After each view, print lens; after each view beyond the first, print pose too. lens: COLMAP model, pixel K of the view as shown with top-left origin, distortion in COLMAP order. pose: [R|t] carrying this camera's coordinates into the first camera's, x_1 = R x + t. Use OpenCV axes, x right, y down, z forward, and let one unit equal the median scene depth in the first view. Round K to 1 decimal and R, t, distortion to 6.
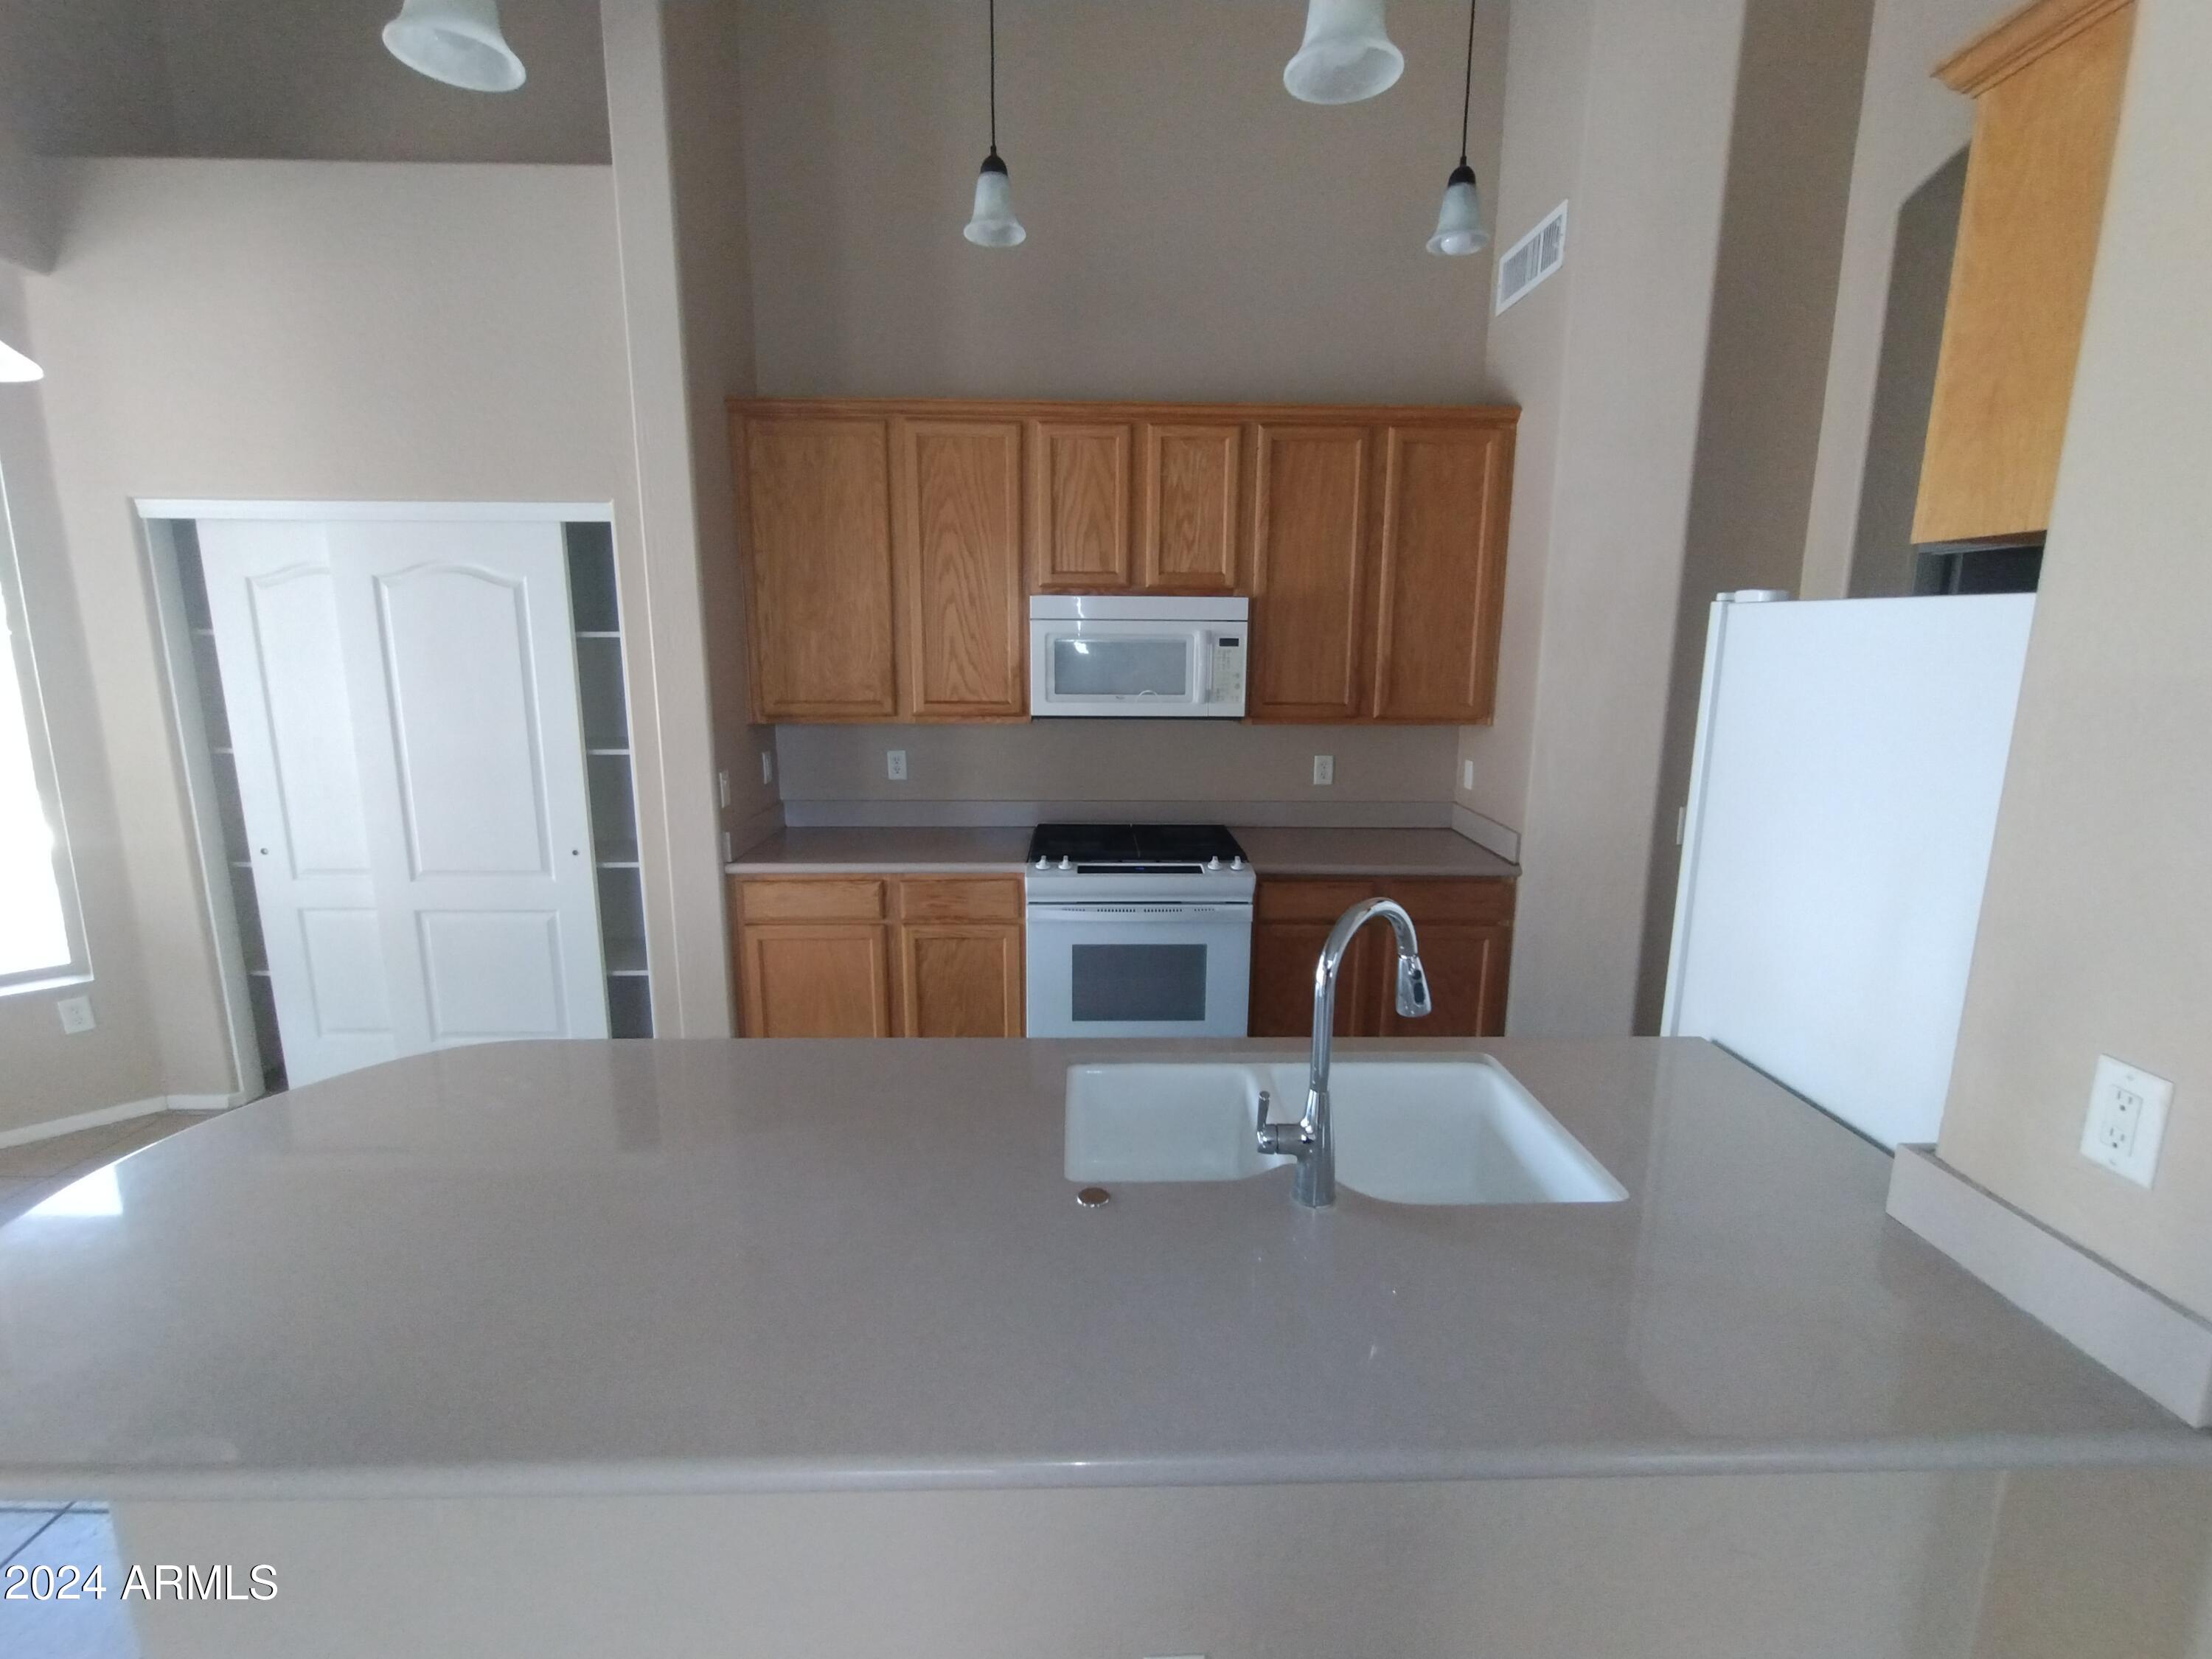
lens RADIAL K [[1005.9, 0, 1105.4], [0, 1005.9, 825.1], [0, 0, 1]] dist [-0.001194, -0.000239]
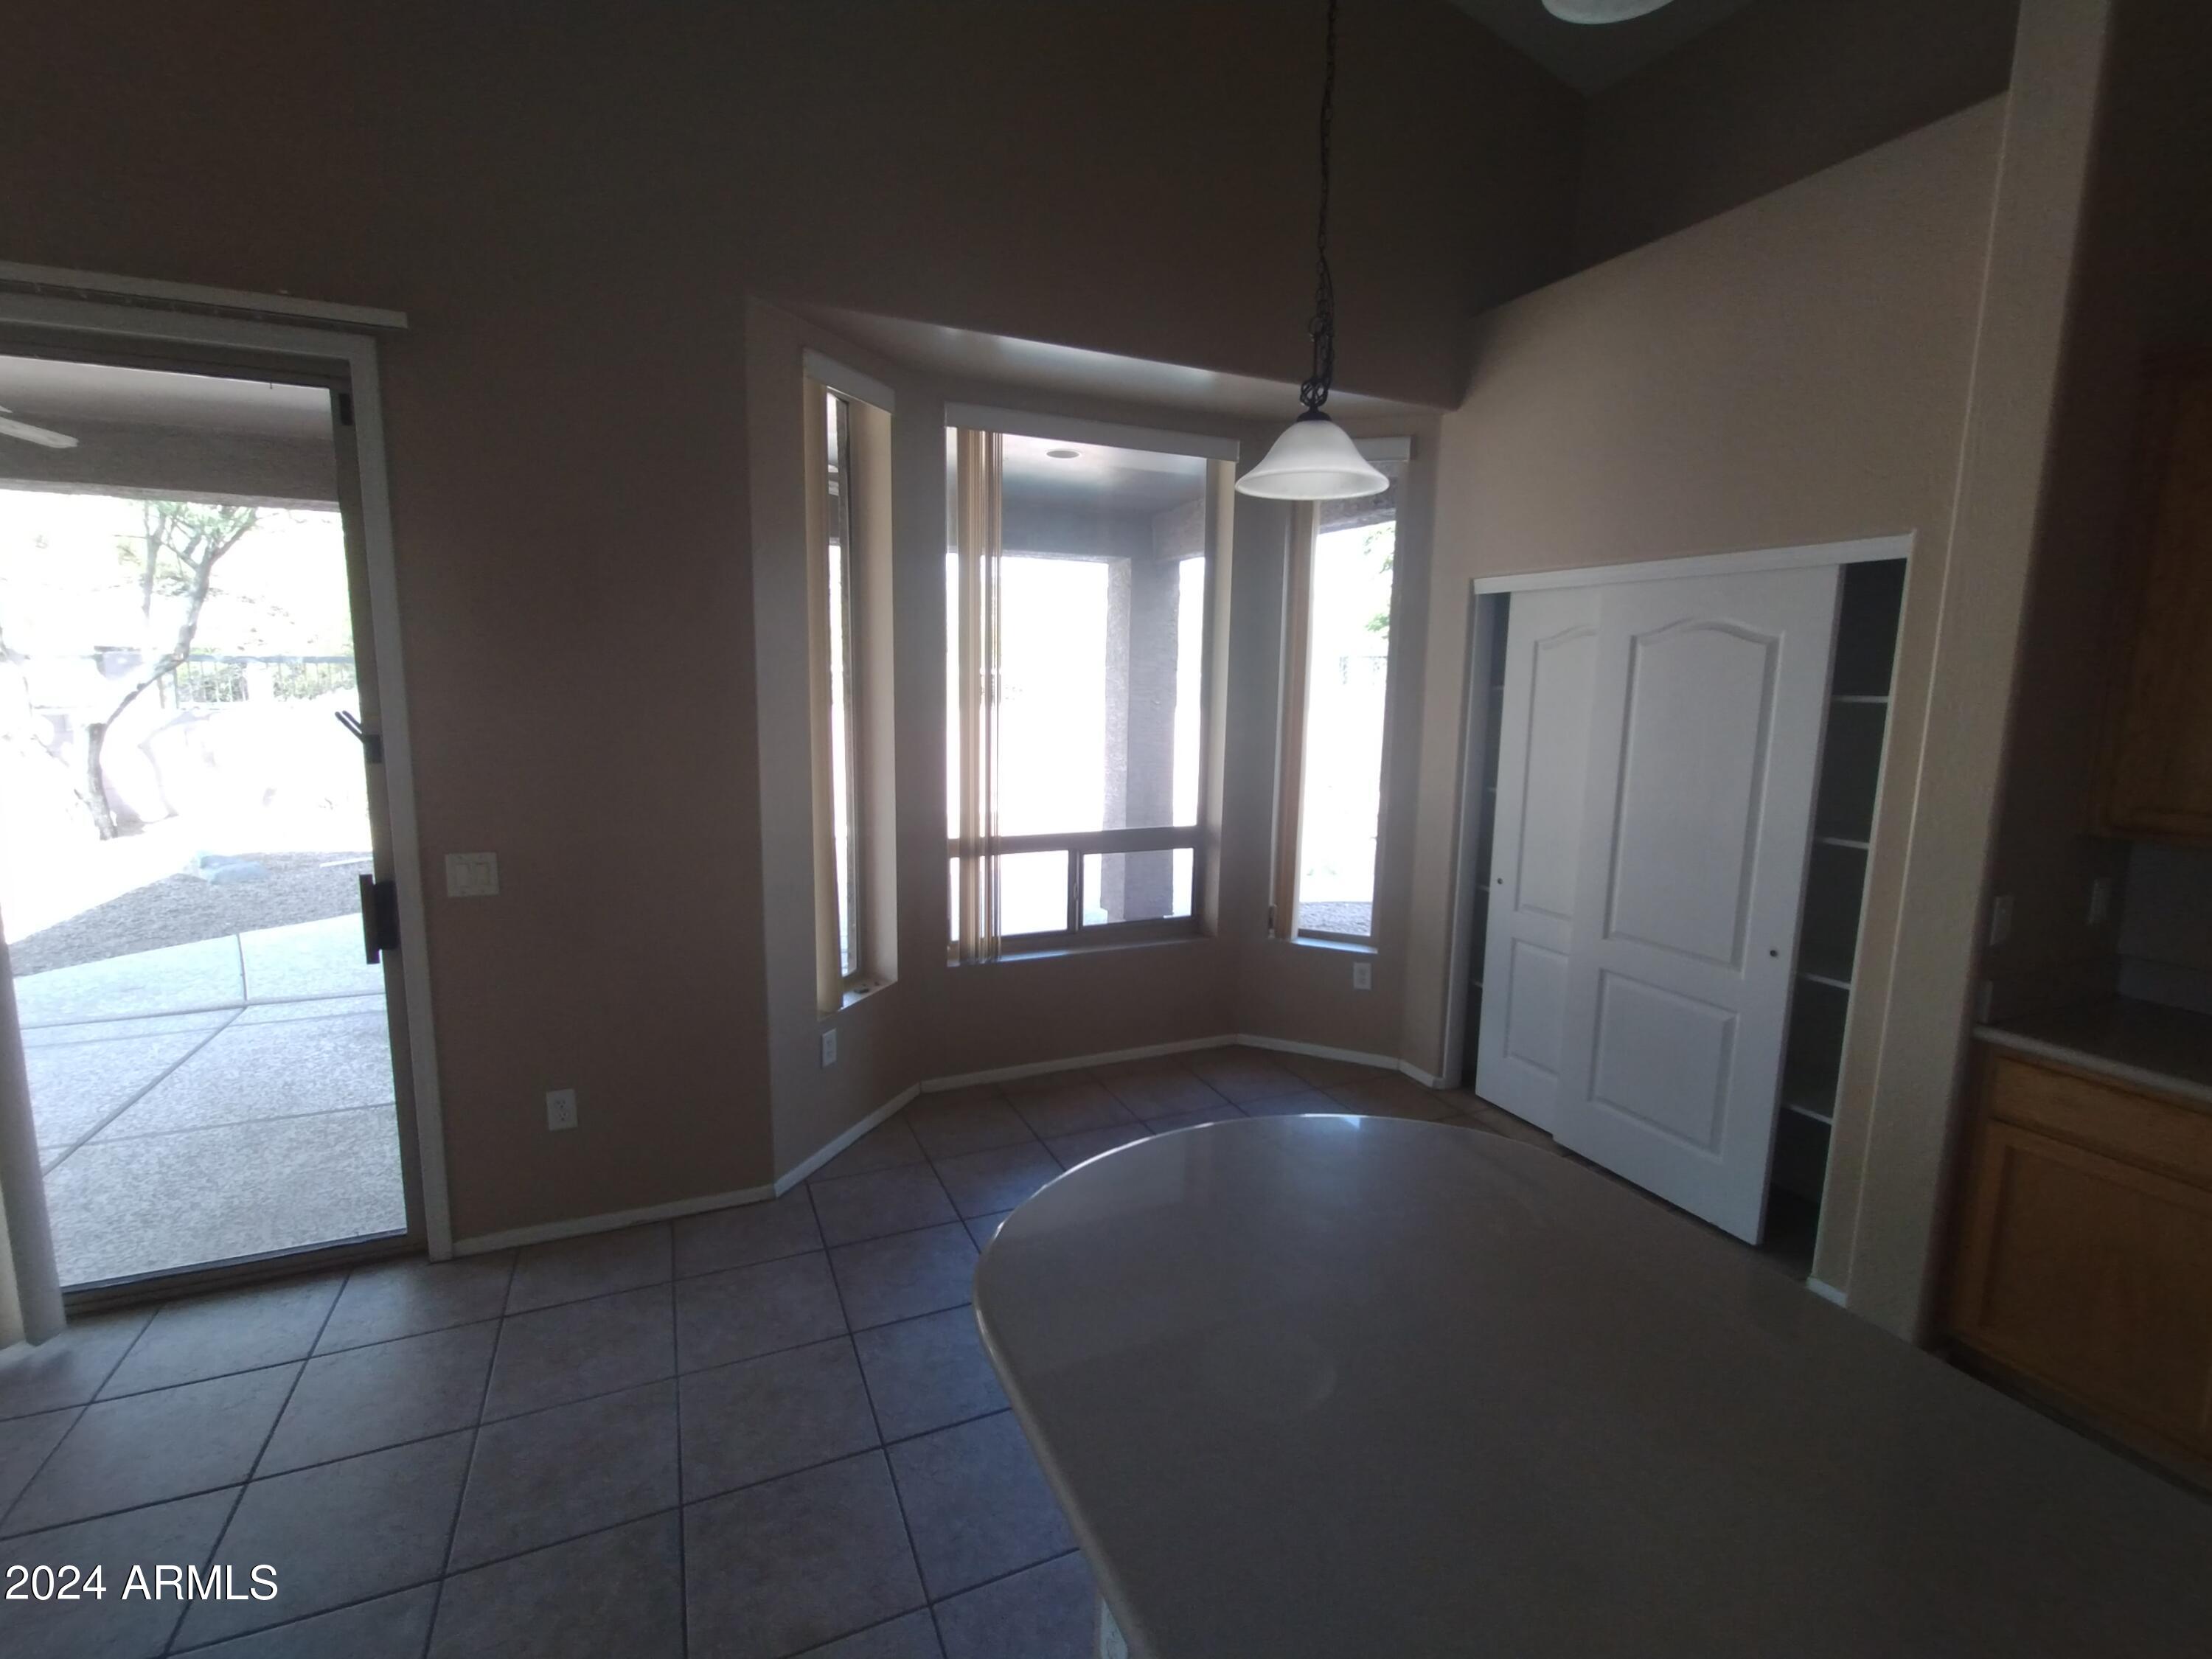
lens RADIAL K [[1005.9, 0, 1108.1], [0, 1005.9, 818.0], [0, 0, 1]] dist [-0.001194, -0.000239]
pose [[0.393895, 0.134116, -0.909318, 0.004859], [-0.193981, 0.979145, 0.060387, -0.026812], [0.898453, 0.152605, 0.411696, 0.135431]]
